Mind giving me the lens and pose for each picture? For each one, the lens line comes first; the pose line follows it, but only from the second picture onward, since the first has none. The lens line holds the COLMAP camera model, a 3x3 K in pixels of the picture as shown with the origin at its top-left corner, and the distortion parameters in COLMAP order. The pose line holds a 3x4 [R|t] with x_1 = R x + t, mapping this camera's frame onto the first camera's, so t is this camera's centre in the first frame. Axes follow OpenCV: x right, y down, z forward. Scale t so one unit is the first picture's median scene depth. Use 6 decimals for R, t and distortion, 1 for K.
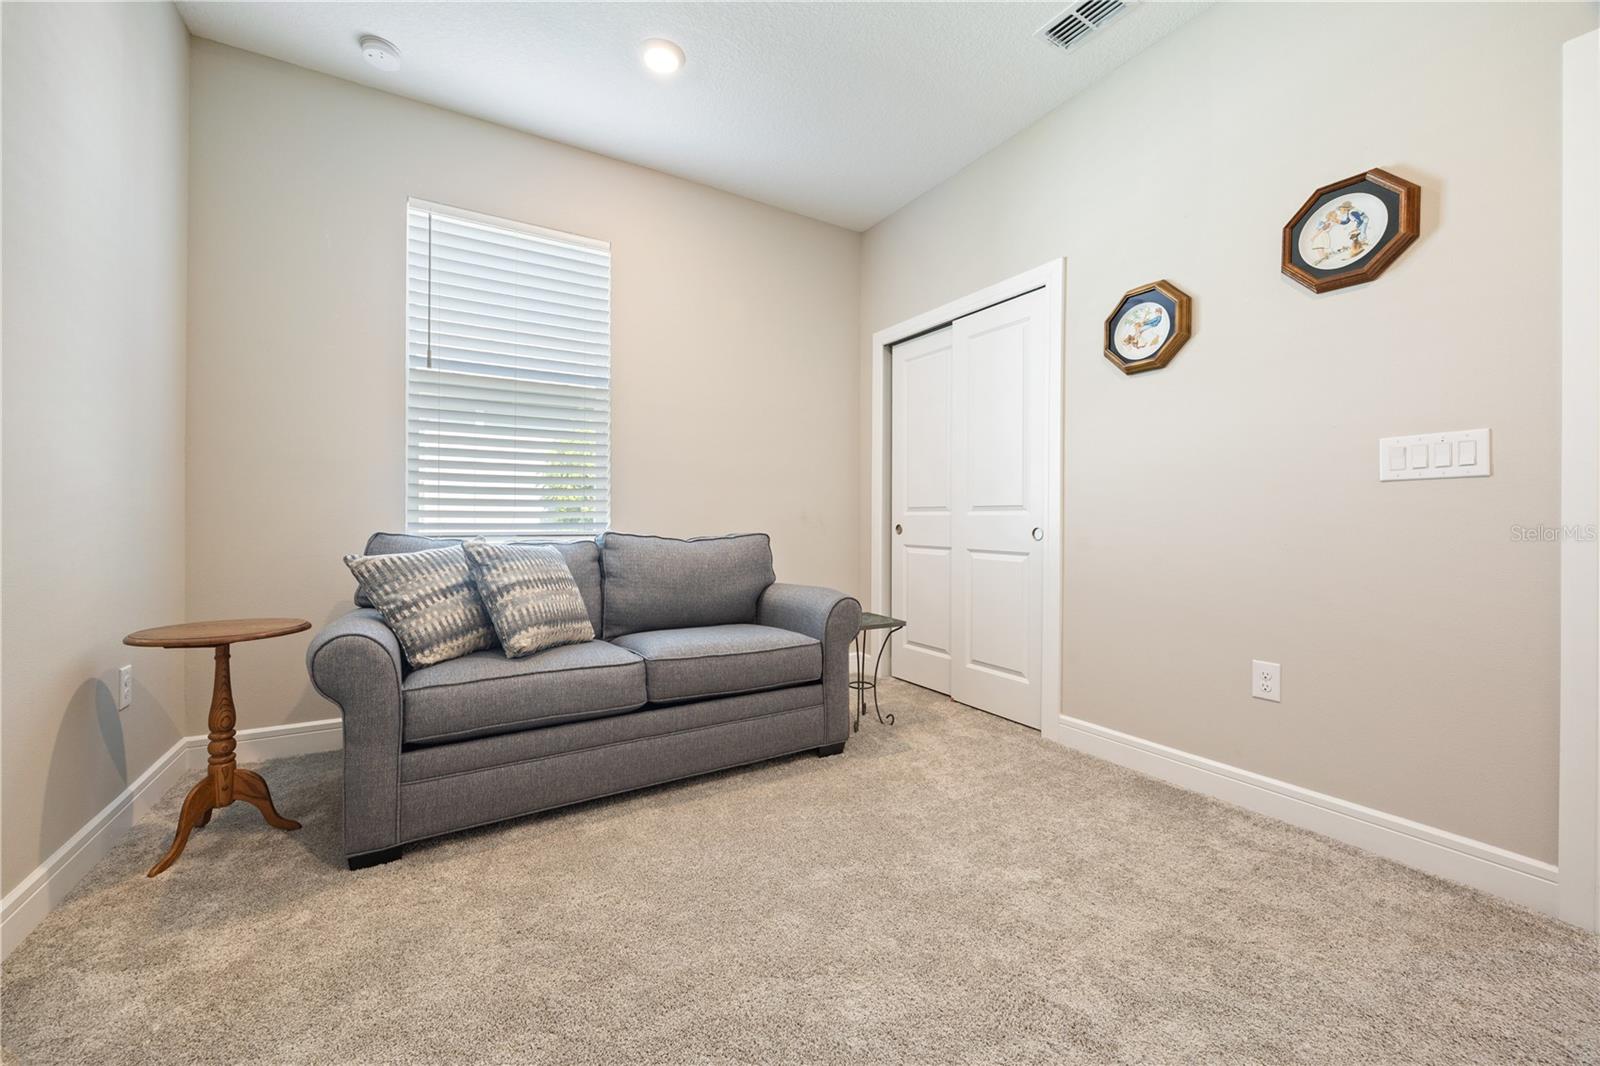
lens RADIAL K [[623.8, 0, 800.3], [0, 623.8, 523.1], [0, 0, 1]] dist [-0.002875, -0.000117]
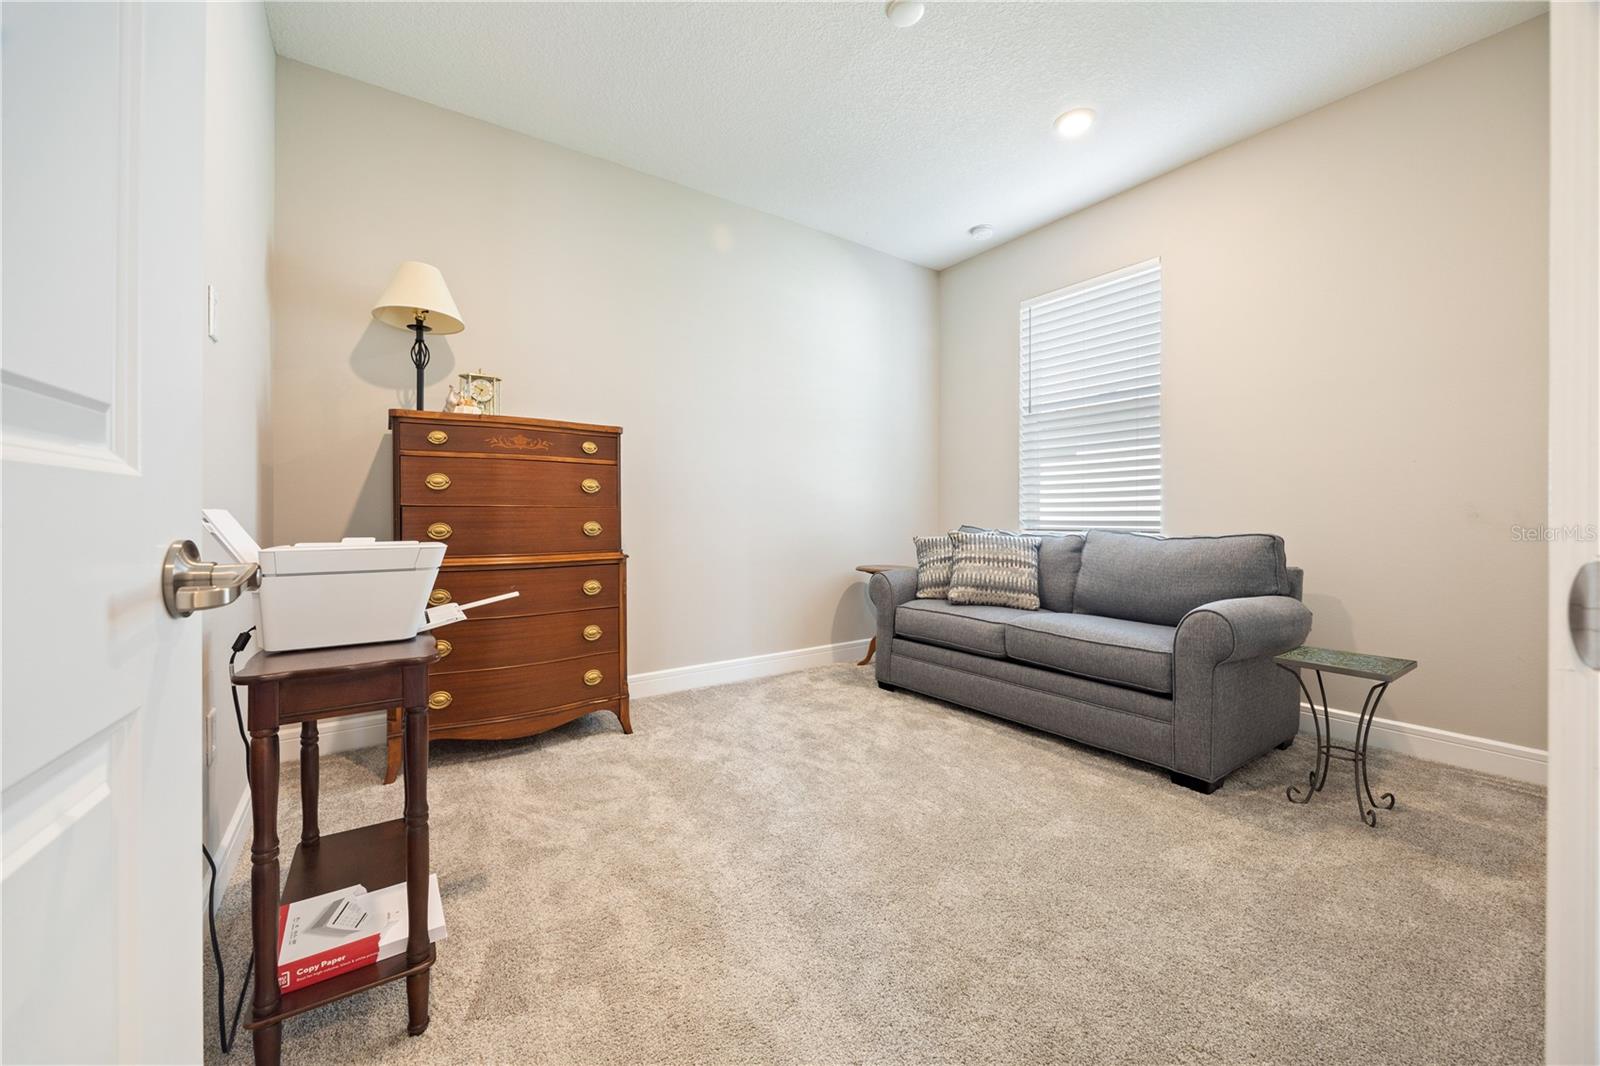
lens RADIAL K [[623.8, 0, 800.3], [0, 623.8, 523.1], [0, 0, 1]] dist [-0.002875, -0.000117]
pose [[0.057391, 0.007543, -0.998323, 1.020984], [-0.004010, 0.999965, 0.007325, -0.000711], [0.998344, 0.003583, 0.057419, 0.475107]]
